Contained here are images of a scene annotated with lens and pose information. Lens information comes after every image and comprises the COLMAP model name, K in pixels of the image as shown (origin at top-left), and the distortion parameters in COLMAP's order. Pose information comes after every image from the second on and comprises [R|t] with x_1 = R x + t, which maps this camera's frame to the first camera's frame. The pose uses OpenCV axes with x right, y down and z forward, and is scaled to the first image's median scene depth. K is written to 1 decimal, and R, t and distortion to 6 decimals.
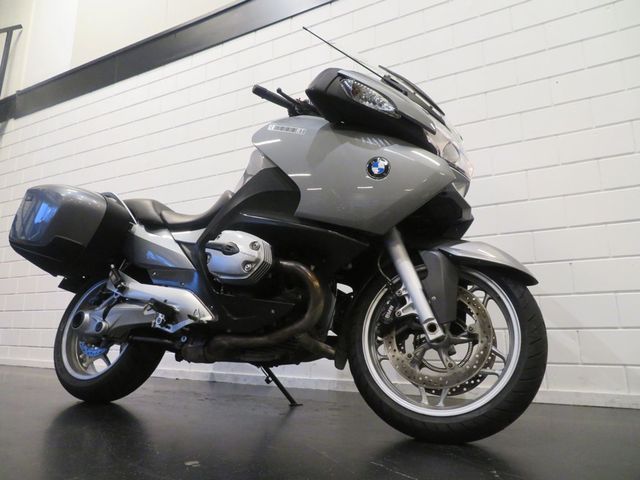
lens RADIAL K [[452.8, 0, 319.8], [0, 452.8, 239.0], [0, 0, 1]] dist [0.001583, -0.000944]
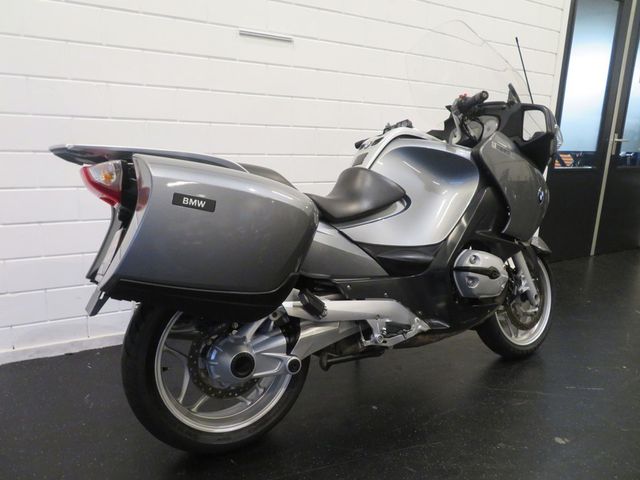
lens RADIAL K [[452.8, 0, 321.5], [0, 452.8, 233.4], [0, 0, 1]] dist [0.001583, -0.000944]
pose [[0.530686, -0.155813, 0.833123, -1.325604], [-0.200406, 0.932017, 0.301964, -0.319385], [-0.823535, -0.327211, 0.463383, 0.840871]]
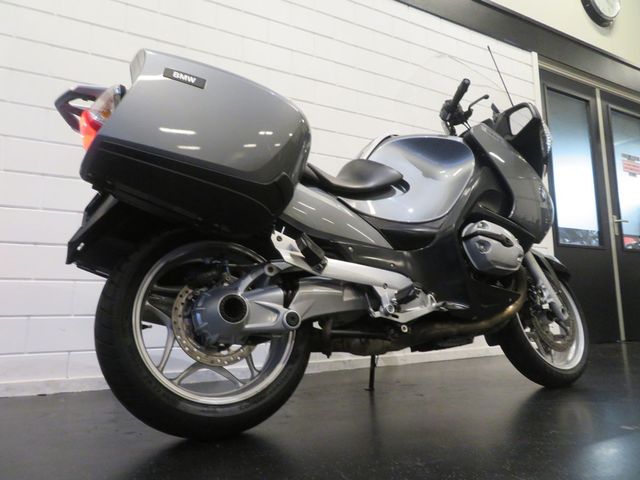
lens RADIAL K [[452.8, 0, 322.8], [0, 452.8, 237.5], [0, 0, 1]] dist [0.001583, -0.000944]
pose [[0.547291, 0.116756, 0.828759, -1.282779], [-0.150459, 0.987815, -0.039805, 0.117510], [-0.823307, -0.102909, 0.558189, 0.743014]]
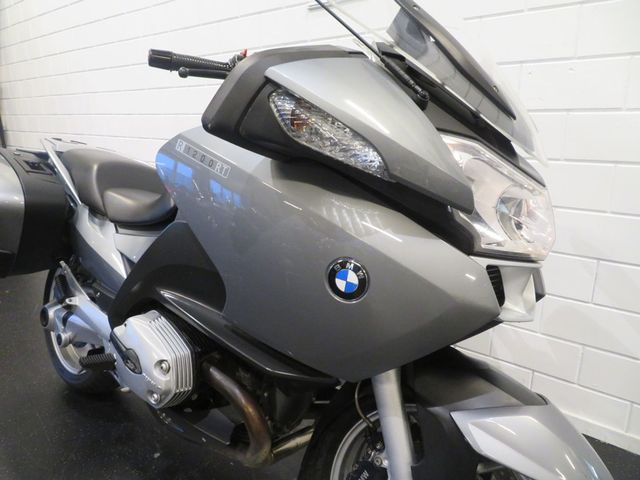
lens RADIAL K [[452.8, 0, 319.4], [0, 452.8, 238.6], [0, 0, 1]] dist [0.001583, -0.000944]
pose [[0.979431, 0.050738, -0.195296, 0.191265], [0.042819, 0.893562, 0.446893, -0.420465], [0.197184, -0.446064, 0.873010, 0.535018]]
